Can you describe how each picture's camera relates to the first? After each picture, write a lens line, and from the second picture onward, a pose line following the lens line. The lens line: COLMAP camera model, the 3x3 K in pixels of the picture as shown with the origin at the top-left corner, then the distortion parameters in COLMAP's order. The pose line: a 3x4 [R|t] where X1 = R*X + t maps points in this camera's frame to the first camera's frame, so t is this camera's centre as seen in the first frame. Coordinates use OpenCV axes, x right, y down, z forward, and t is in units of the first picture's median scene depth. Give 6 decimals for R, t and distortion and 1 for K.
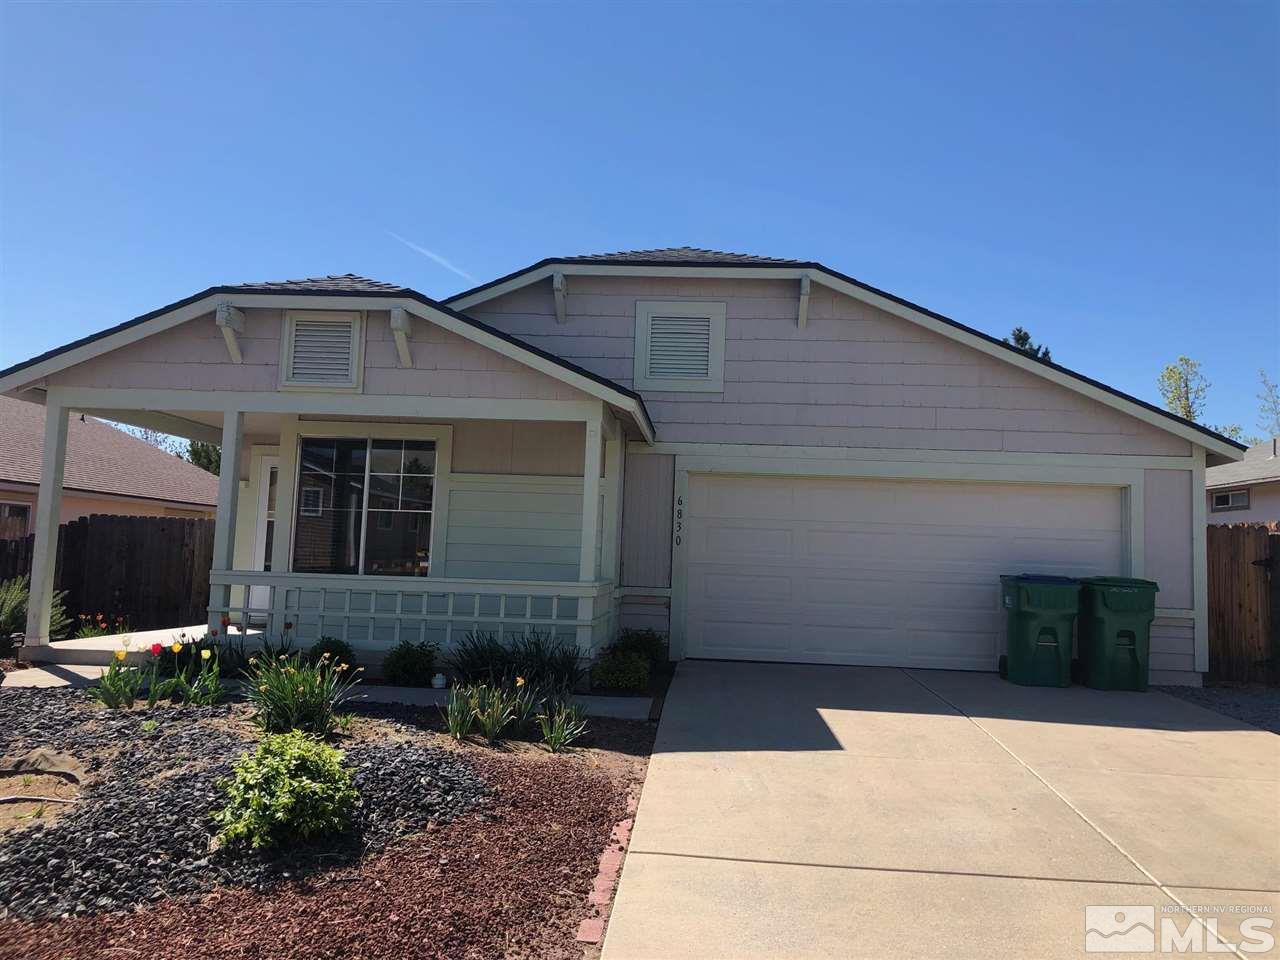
lens RADIAL K [[1058.4, 0, 640.0], [0, 1058.4, 480.0], [0, 0, 1]] dist [0.016990, 0.002527]
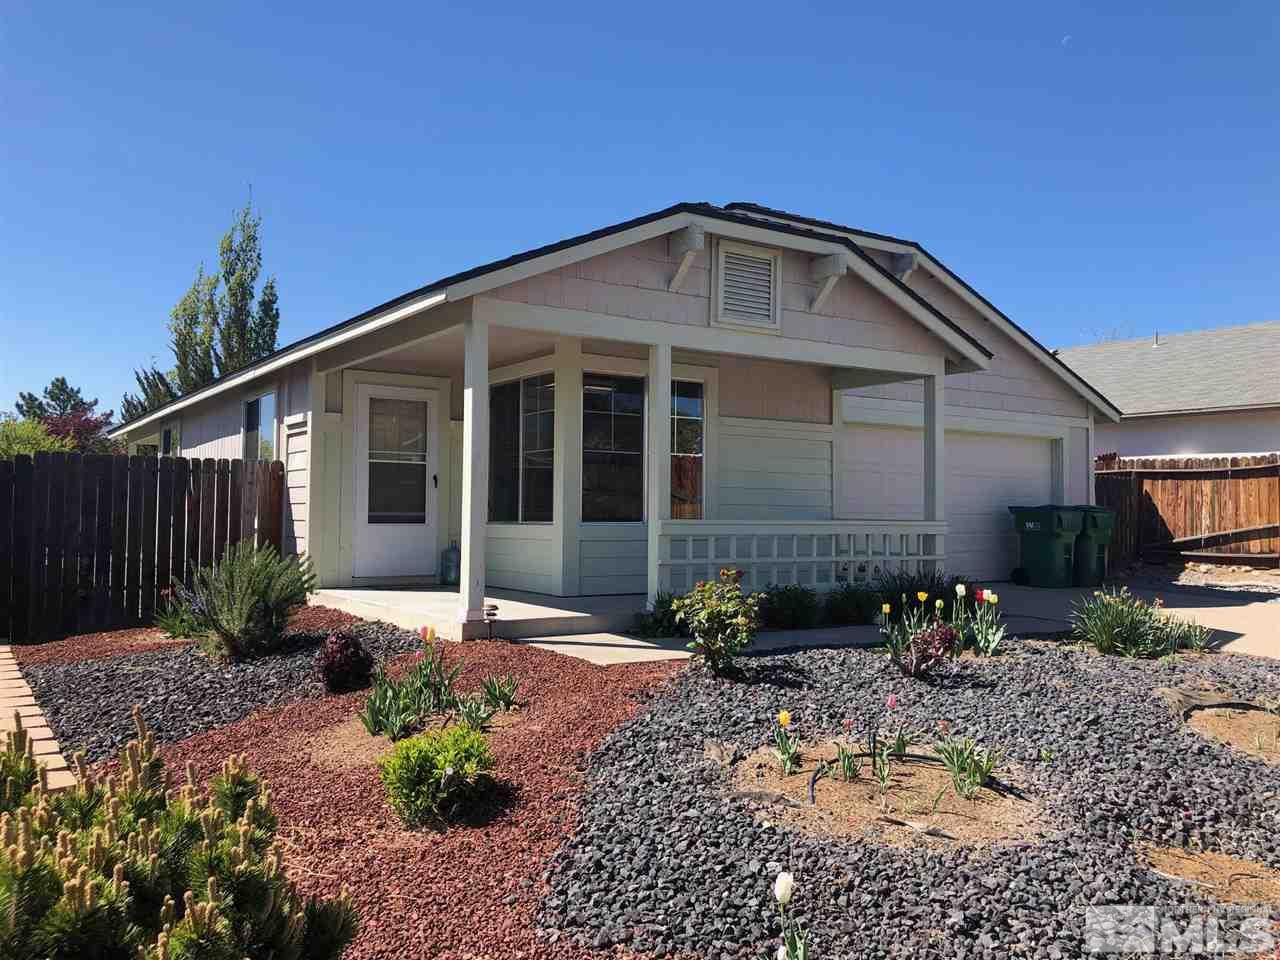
lens RADIAL K [[1058.4, 0, 640.0], [0, 1058.4, 480.0], [0, 0, 1]] dist [0.016990, 0.002527]
pose [[0.801002, -0.004406, 0.598646, -0.780924], [-0.036005, 0.997808, 0.055519, 0.001659], [-0.597579, -0.066025, 0.799087, 0.235190]]
